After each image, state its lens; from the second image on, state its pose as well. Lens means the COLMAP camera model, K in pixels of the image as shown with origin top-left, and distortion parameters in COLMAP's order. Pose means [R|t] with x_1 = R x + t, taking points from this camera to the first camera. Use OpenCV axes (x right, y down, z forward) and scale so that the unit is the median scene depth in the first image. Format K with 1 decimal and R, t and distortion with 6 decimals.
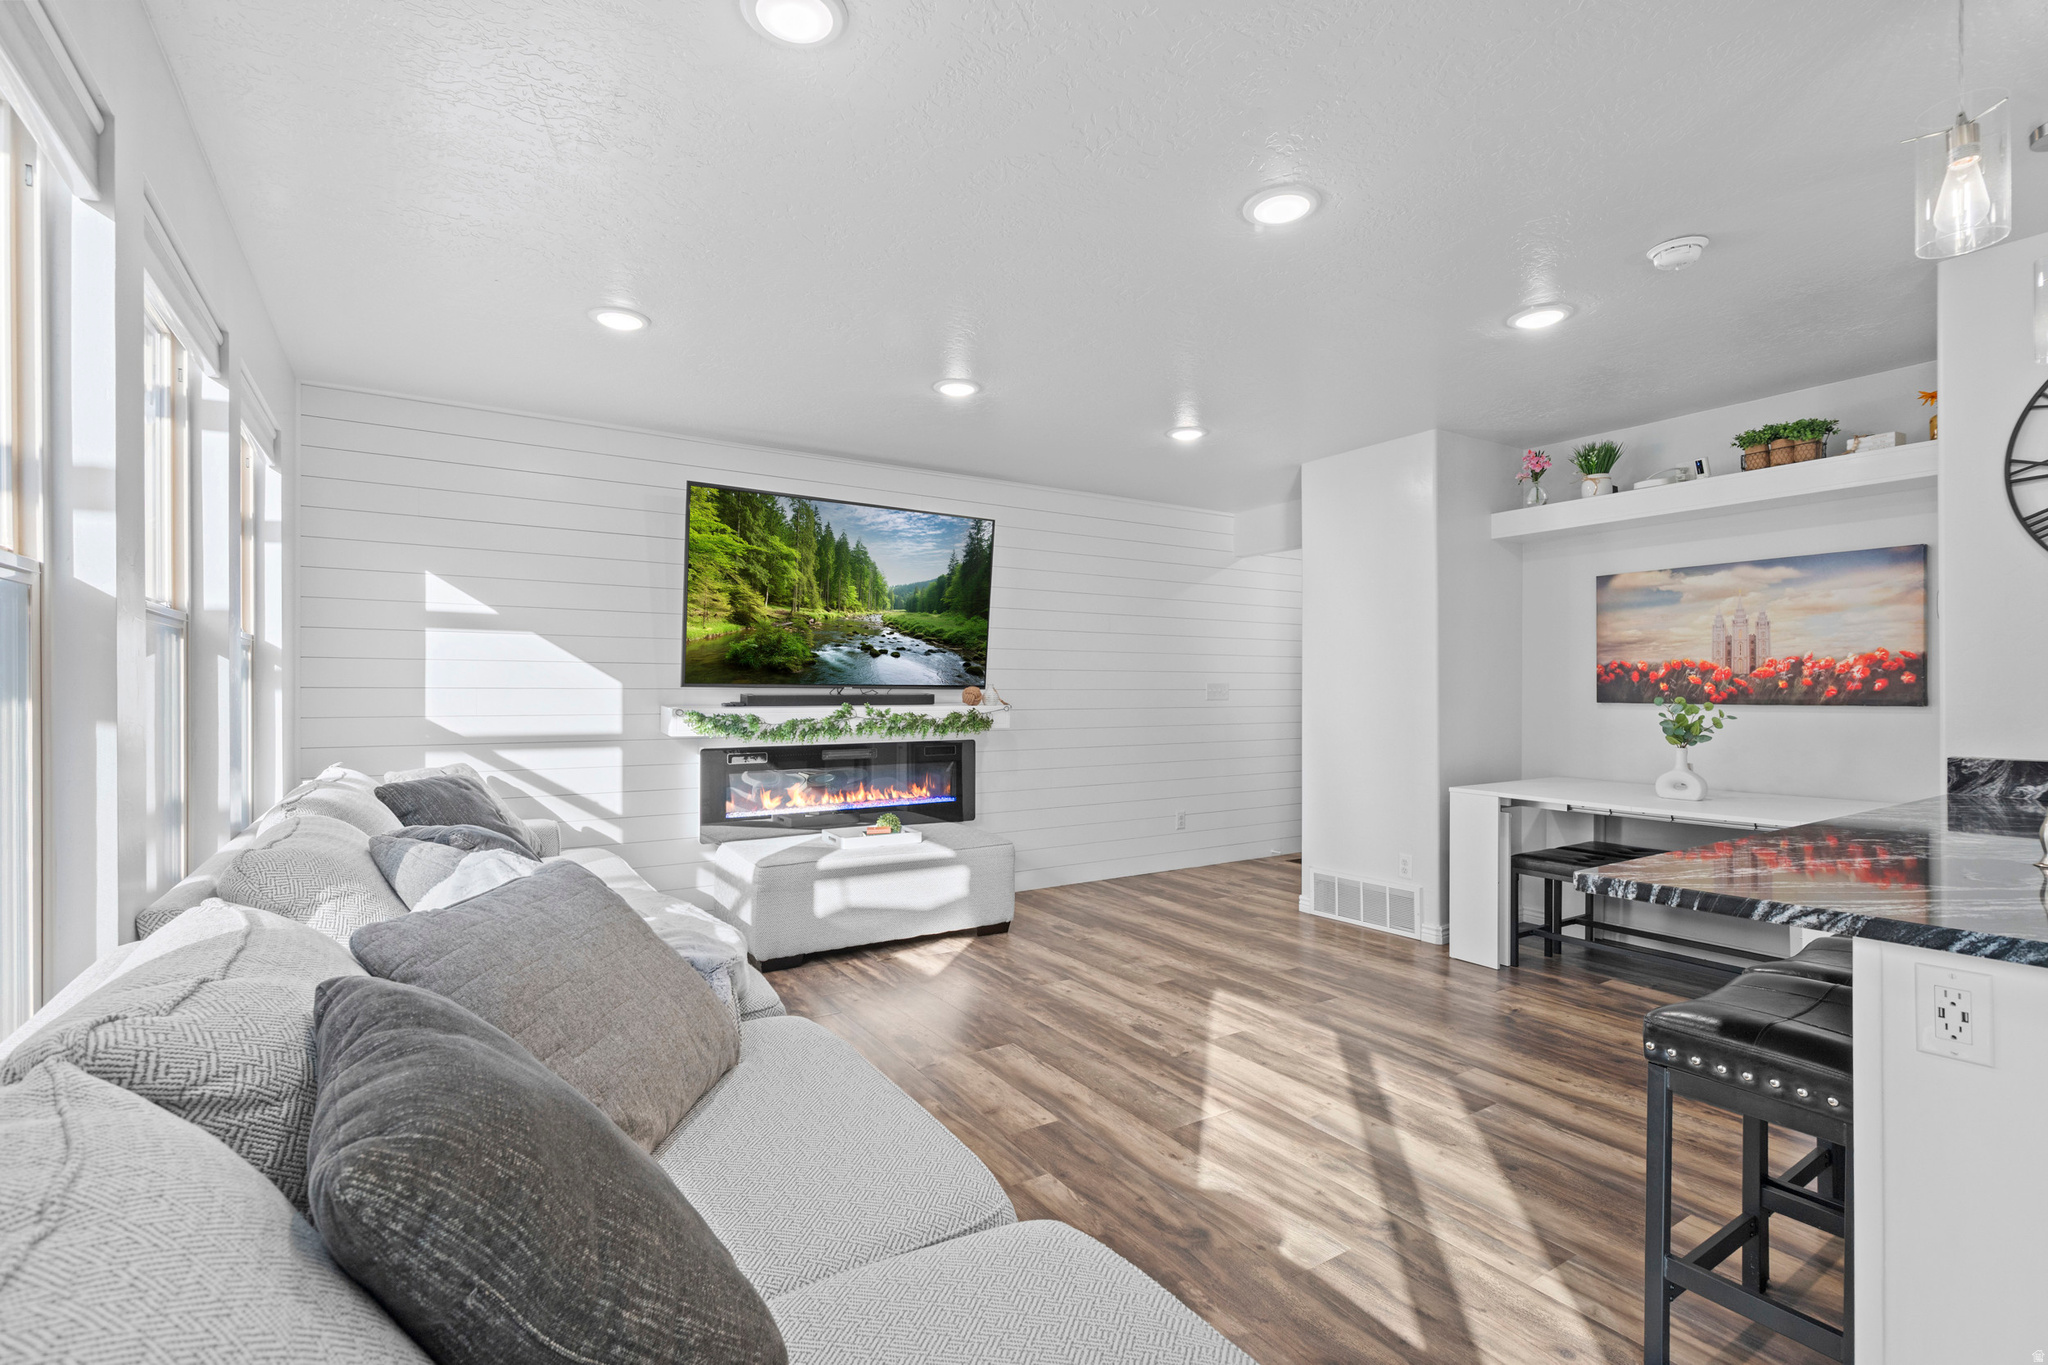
lens RADIAL K [[932.9, 0, 1010.5], [0, 932.9, 689.3], [0, 0, 1]] dist [0.003893, -0.002114]
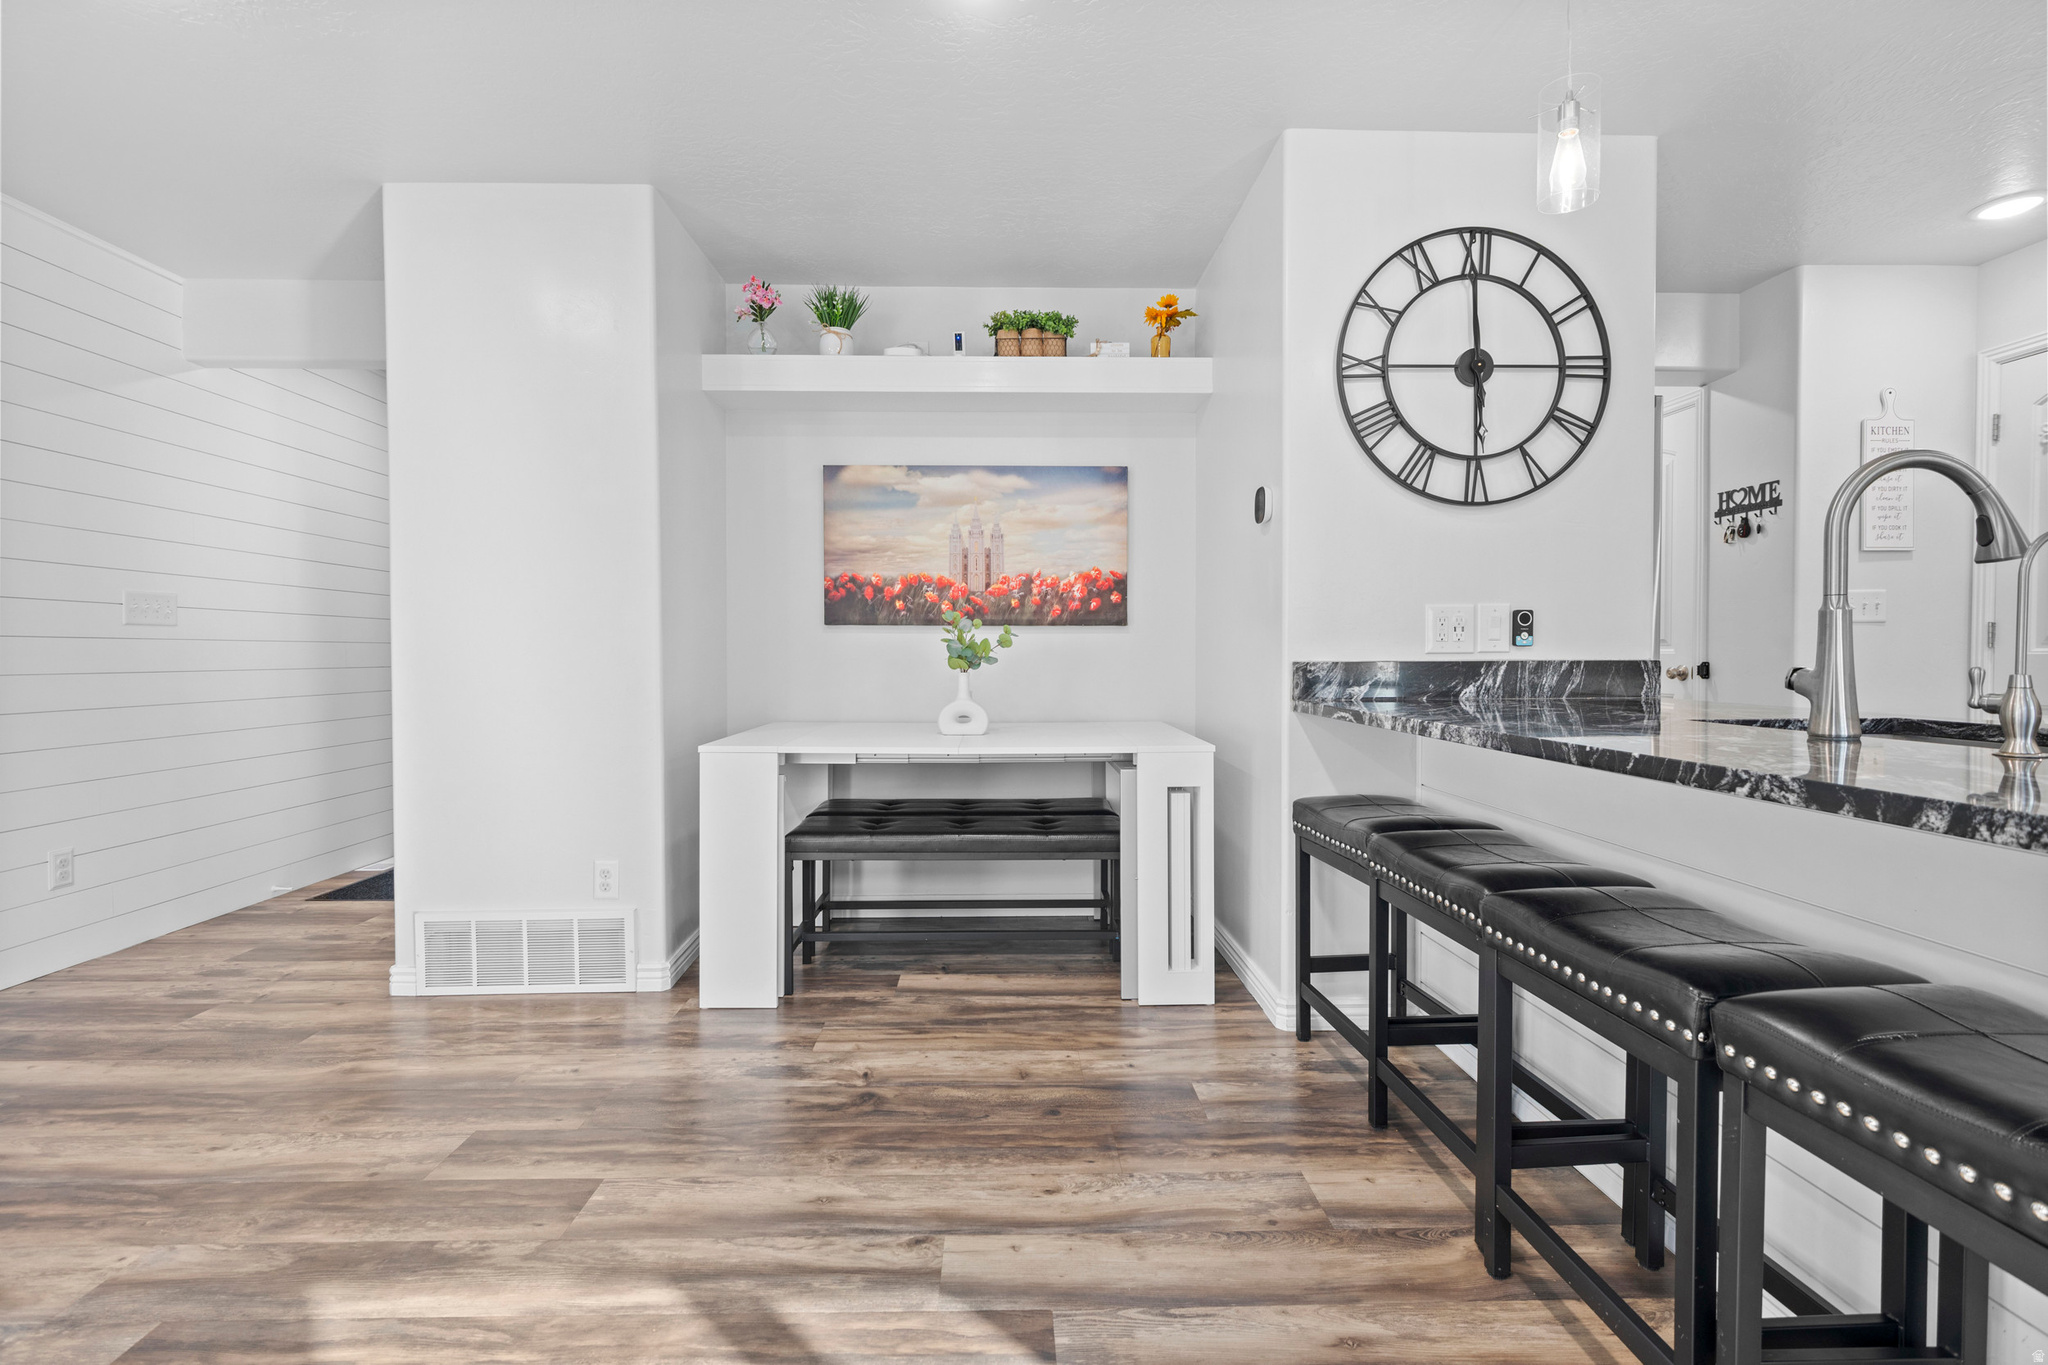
lens RADIAL K [[932.9, 0, 1027.3], [0, 932.9, 677.8], [0, 0, 1]] dist [0.003893, -0.002114]
pose [[0.512827, -0.021206, 0.858230, 0.037901], [-0.001262, 0.999675, 0.025455, 0.042286], [-0.858491, -0.014137, 0.512634, 0.487315]]
